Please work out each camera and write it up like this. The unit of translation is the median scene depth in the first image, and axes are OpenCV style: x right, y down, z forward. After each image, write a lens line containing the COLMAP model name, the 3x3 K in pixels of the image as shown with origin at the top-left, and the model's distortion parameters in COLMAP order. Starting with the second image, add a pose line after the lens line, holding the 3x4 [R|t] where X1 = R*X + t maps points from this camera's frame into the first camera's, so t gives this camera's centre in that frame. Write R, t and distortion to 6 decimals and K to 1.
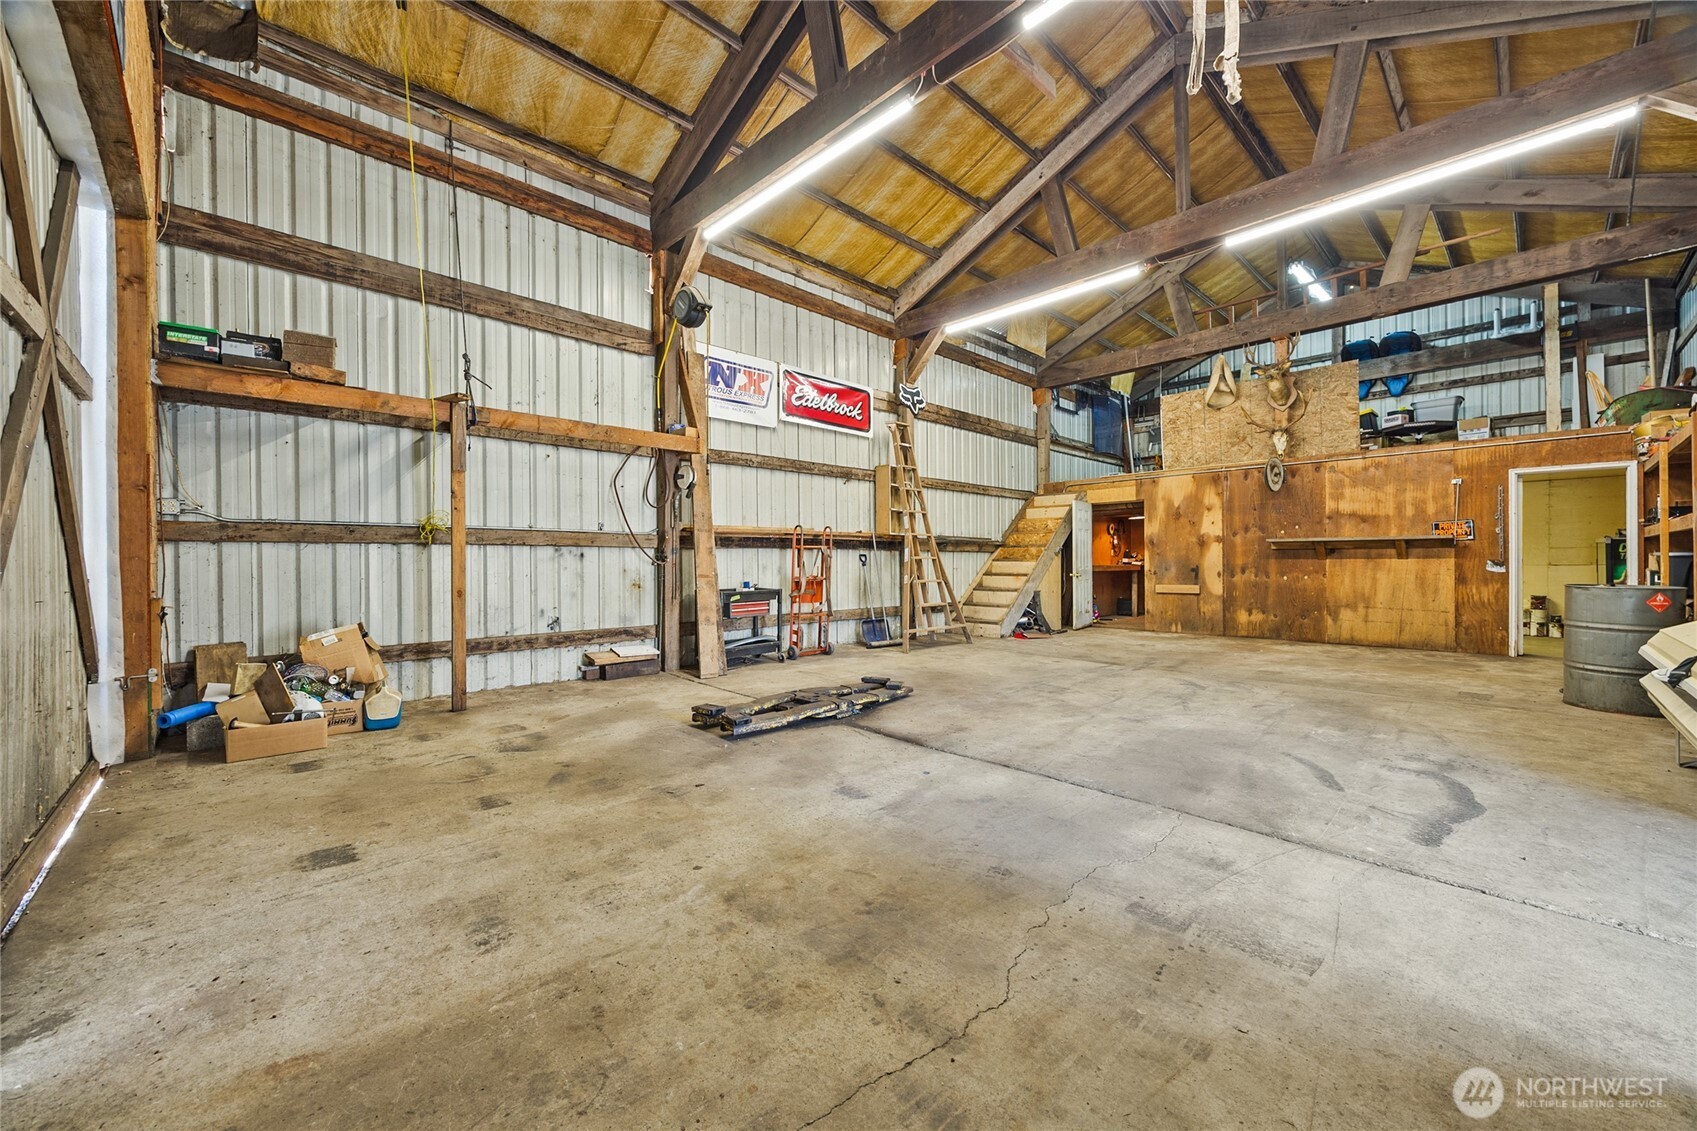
lens RADIAL K [[651.8, 0, 844.3], [0, 651.8, 560.9], [0, 0, 1]] dist [-0.001969, -0.000100]
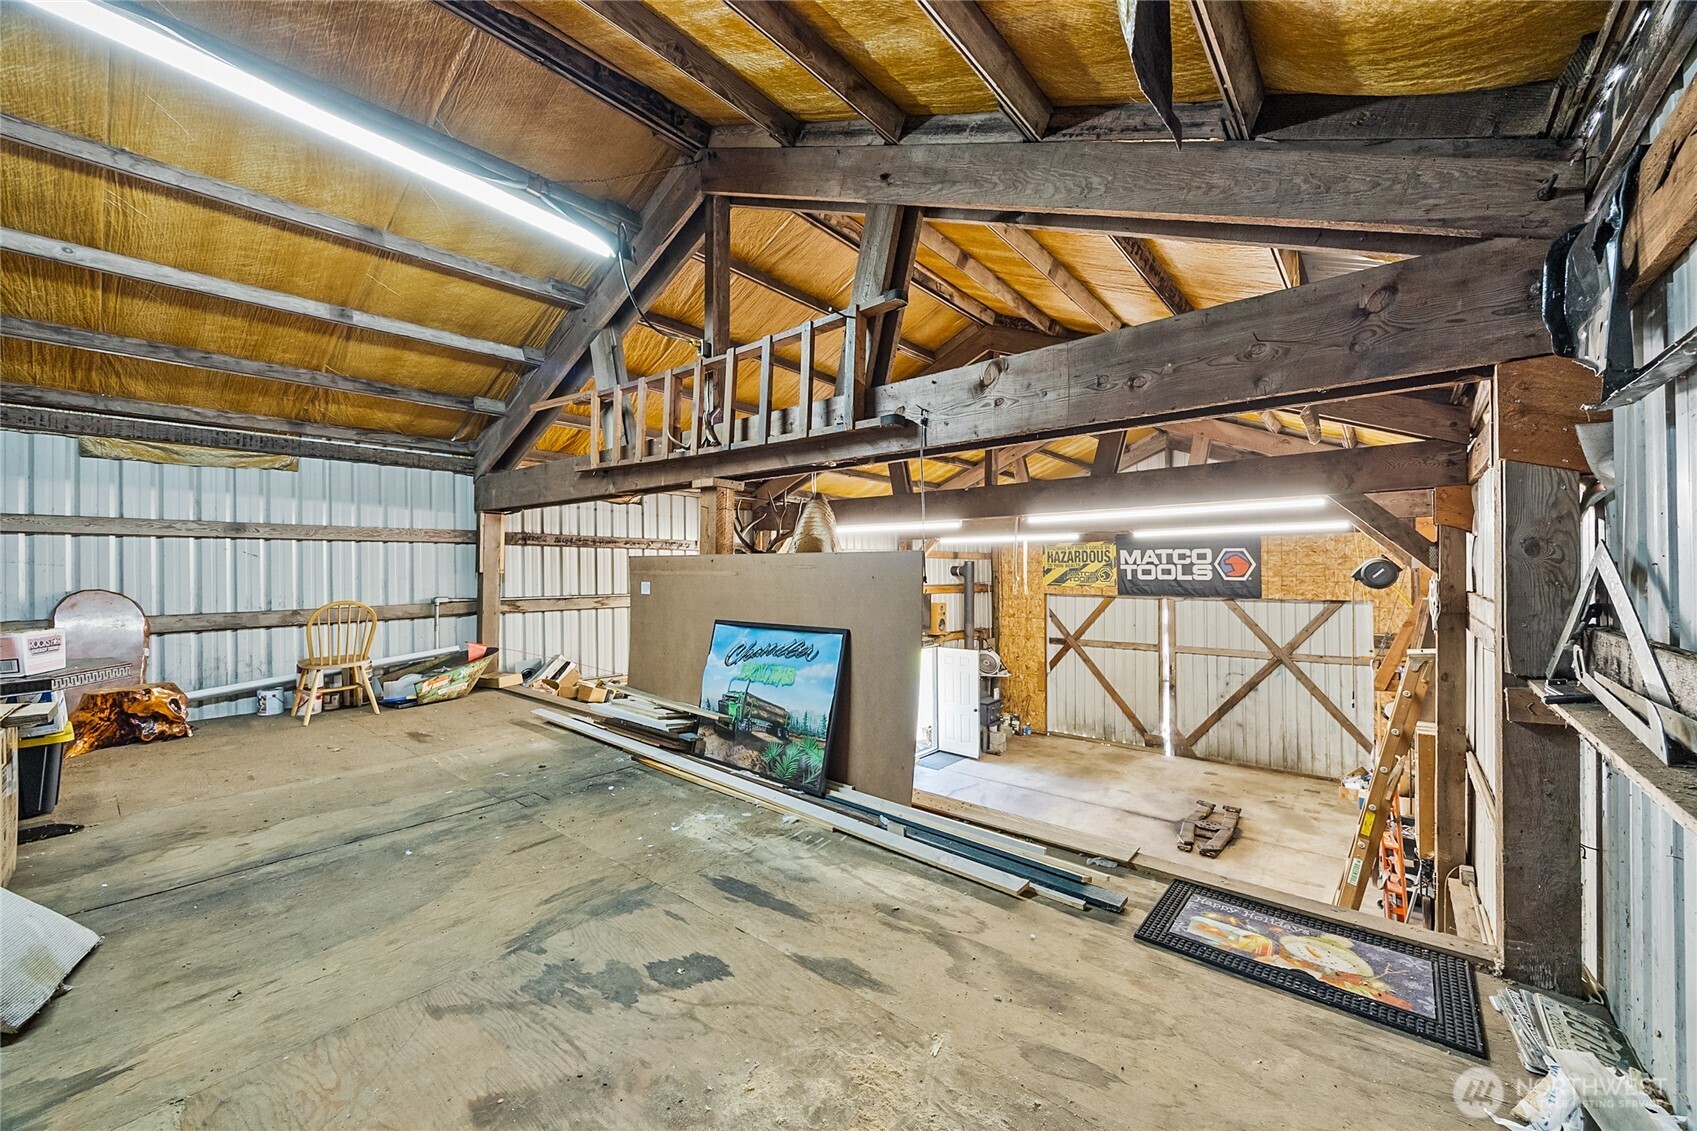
lens RADIAL K [[641.5, 0, 848.5], [0, 641.5, 565.5], [0, 0, 1]] dist [-0.003007, -0.000223]
pose [[-0.994729, 0.004282, -0.102451, 1.320747], [0.004404, 0.999990, -0.000973, -0.608714], [0.102446, -0.001419, -0.994738, 3.111893]]
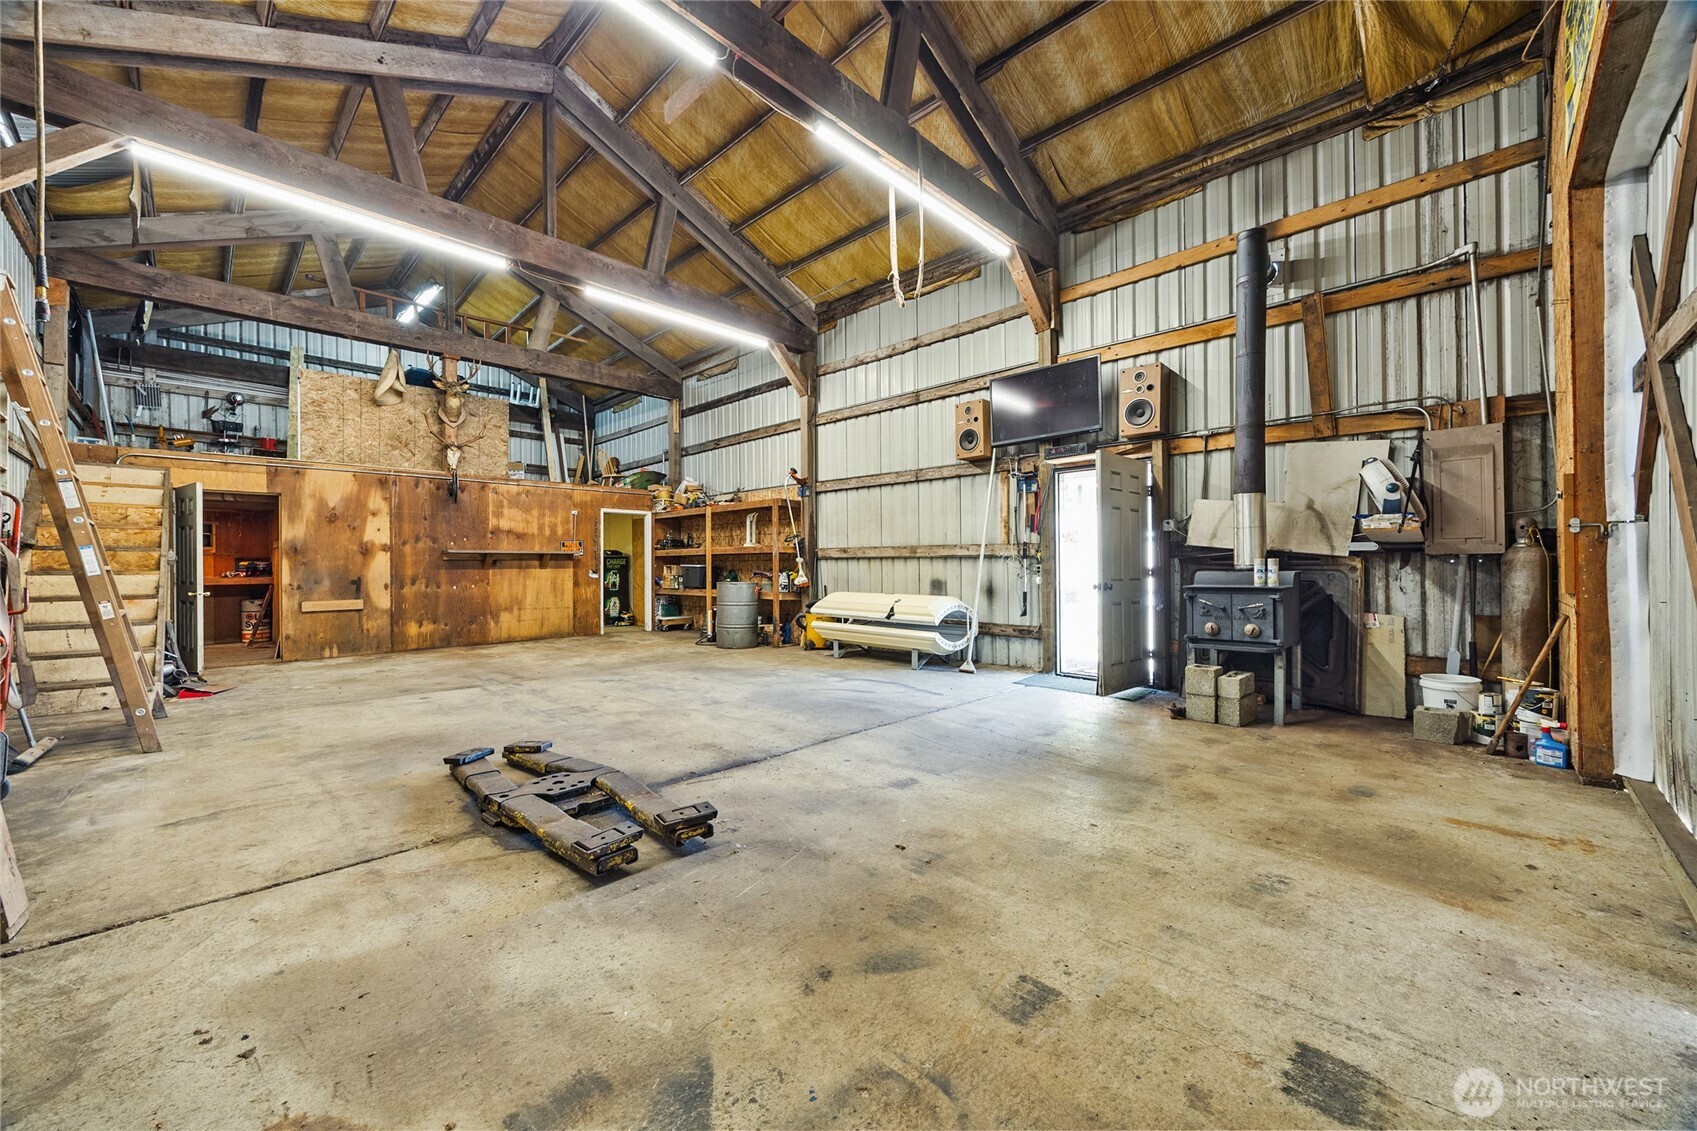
lens RADIAL K [[641.5, 0, 848.5], [0, 641.5, 565.5], [0, 0, 1]] dist [-0.003007, -0.000223]
pose [[-0.039792, 0.004345, 0.999199, -0.789779], [0.006696, 0.999969, -0.004082, -0.001206], [-0.999186, 0.006528, -0.039820, 0.852373]]
